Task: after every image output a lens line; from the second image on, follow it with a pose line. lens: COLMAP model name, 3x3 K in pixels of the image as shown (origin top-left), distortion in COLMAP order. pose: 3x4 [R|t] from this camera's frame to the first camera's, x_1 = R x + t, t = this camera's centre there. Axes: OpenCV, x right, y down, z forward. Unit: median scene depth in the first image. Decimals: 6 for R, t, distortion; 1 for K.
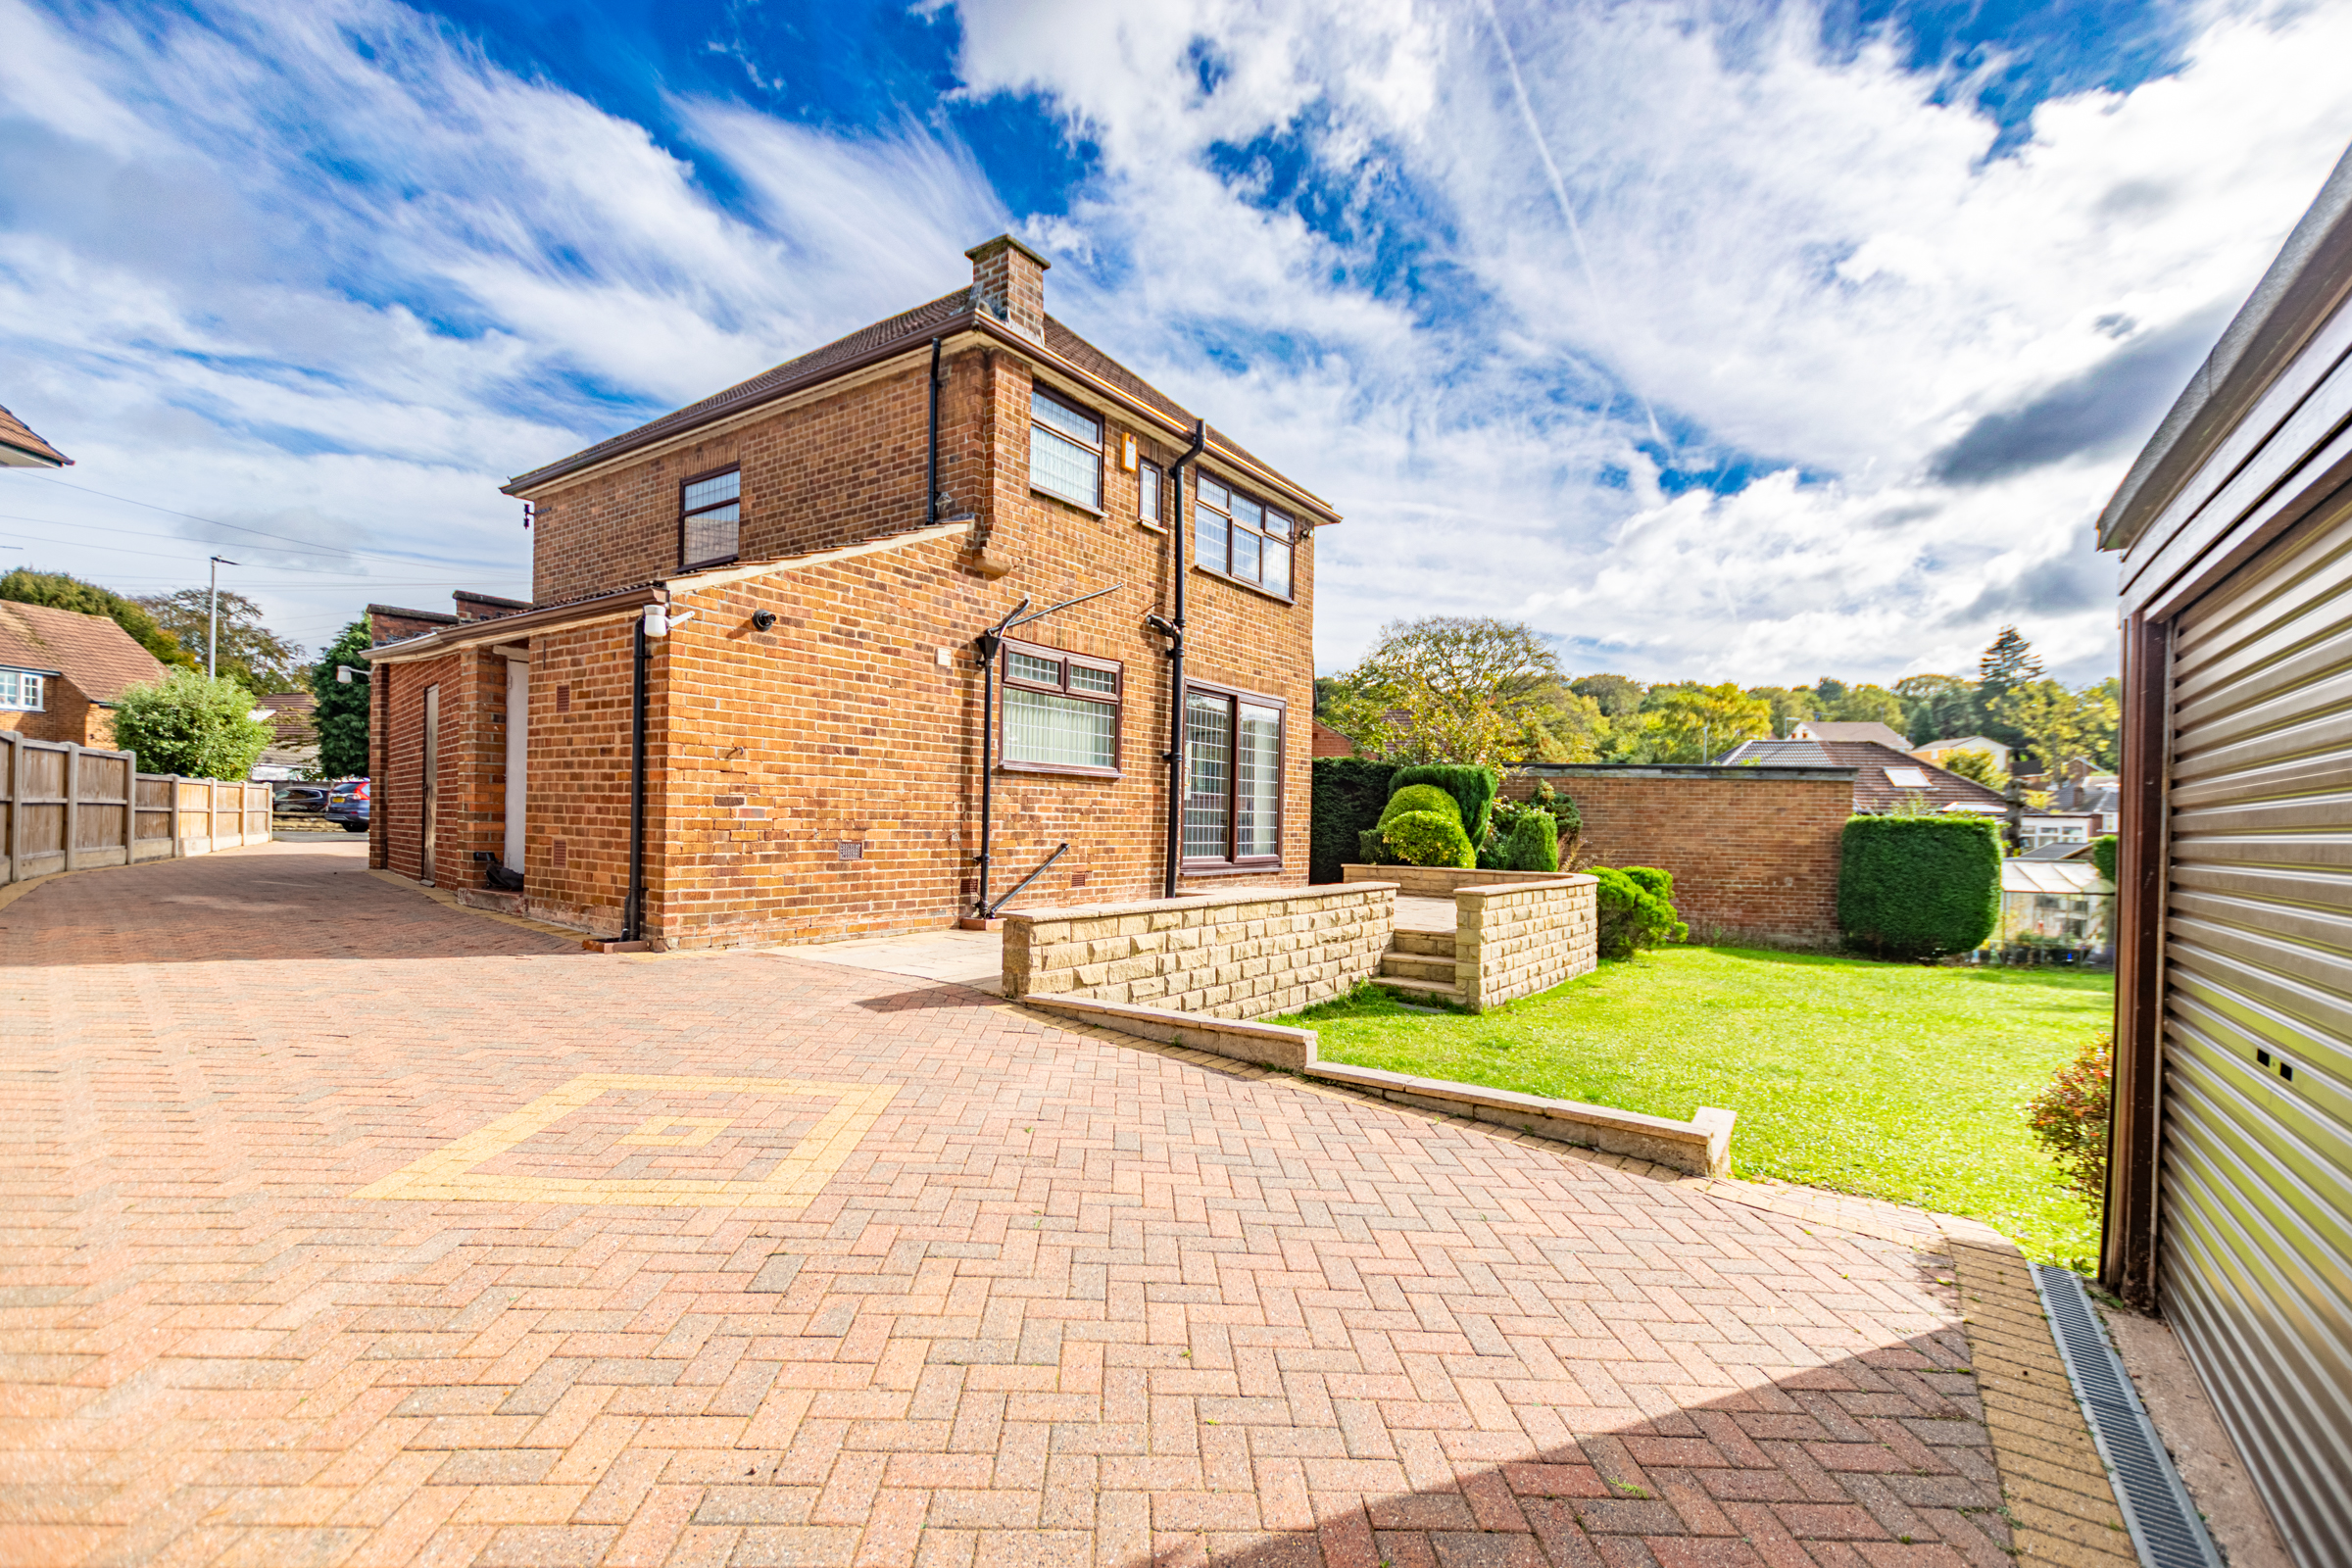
lens RADIAL K [[1031.4, 0, 1173.7], [0, 1031.4, 783.9], [0, 0, 1]] dist [0.004055, -0.000360]
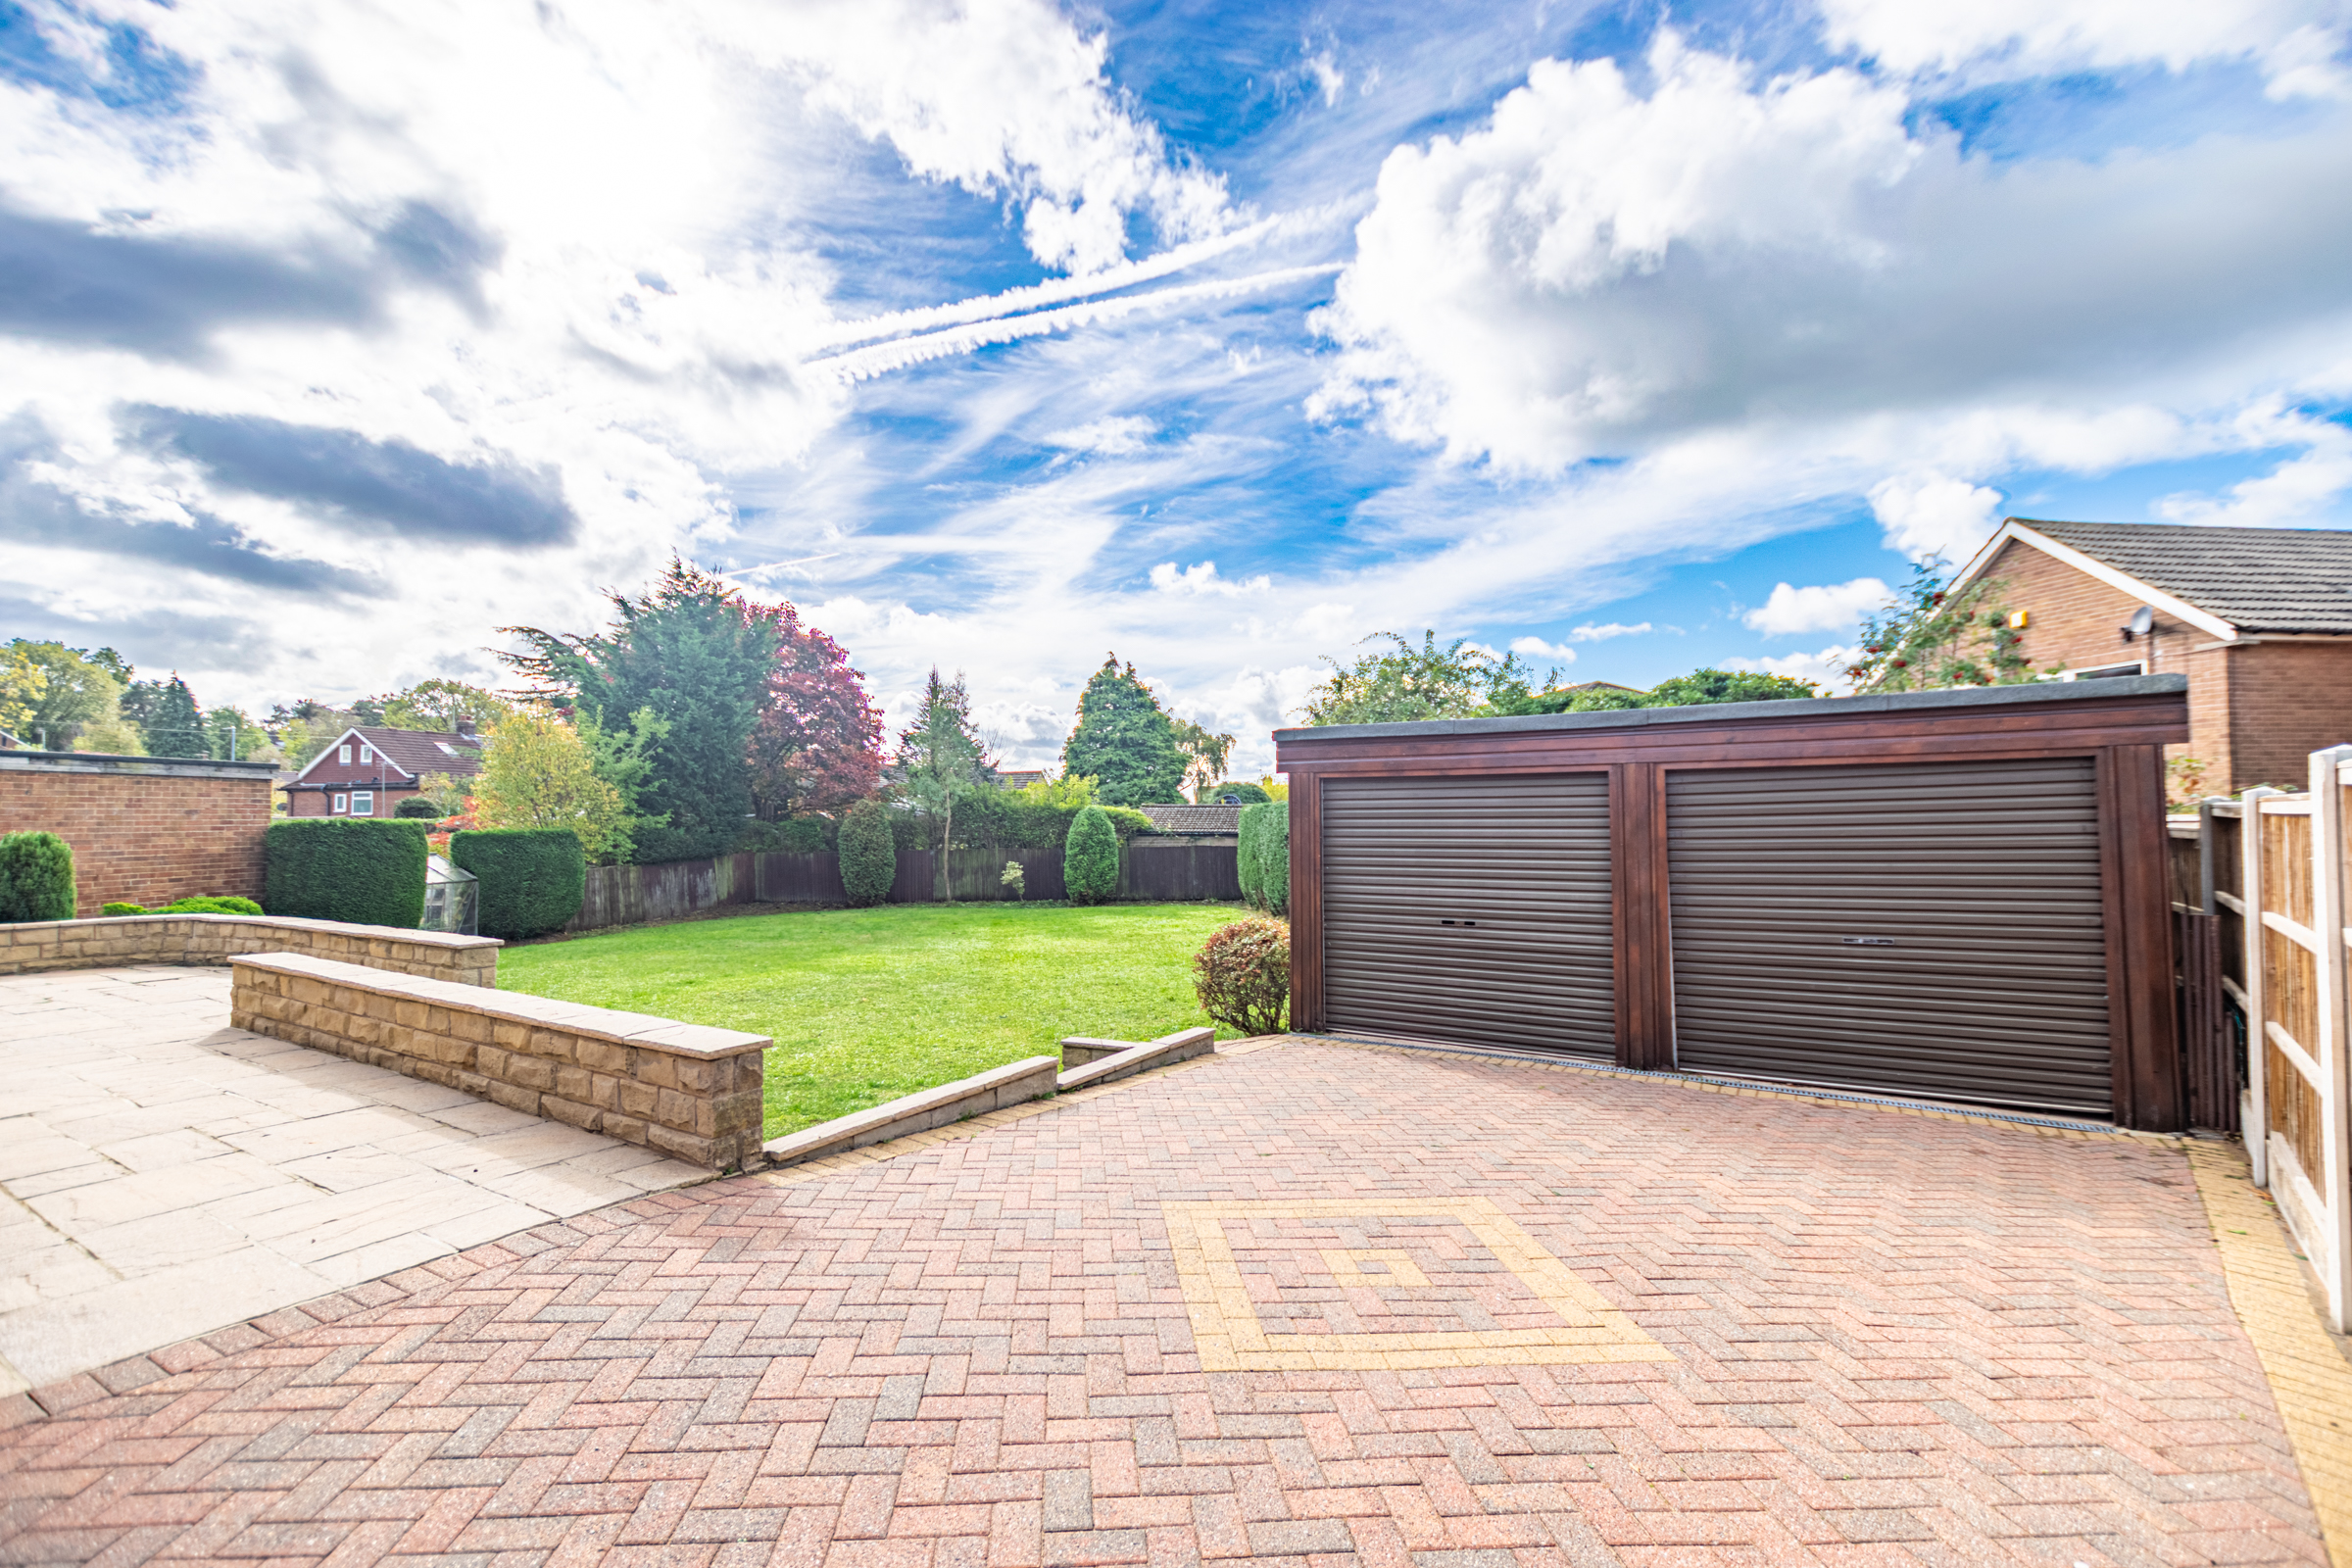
lens RADIAL K [[1031.4, 0, 1181.3], [0, 1031.4, 786.9], [0, 0, 1]] dist [0.004055, -0.000360]
pose [[-0.053641, 0.007199, 0.998534, -0.297481], [-0.035630, 0.999323, -0.009119, -0.016762], [-0.997924, -0.036067, -0.053349, 0.261417]]
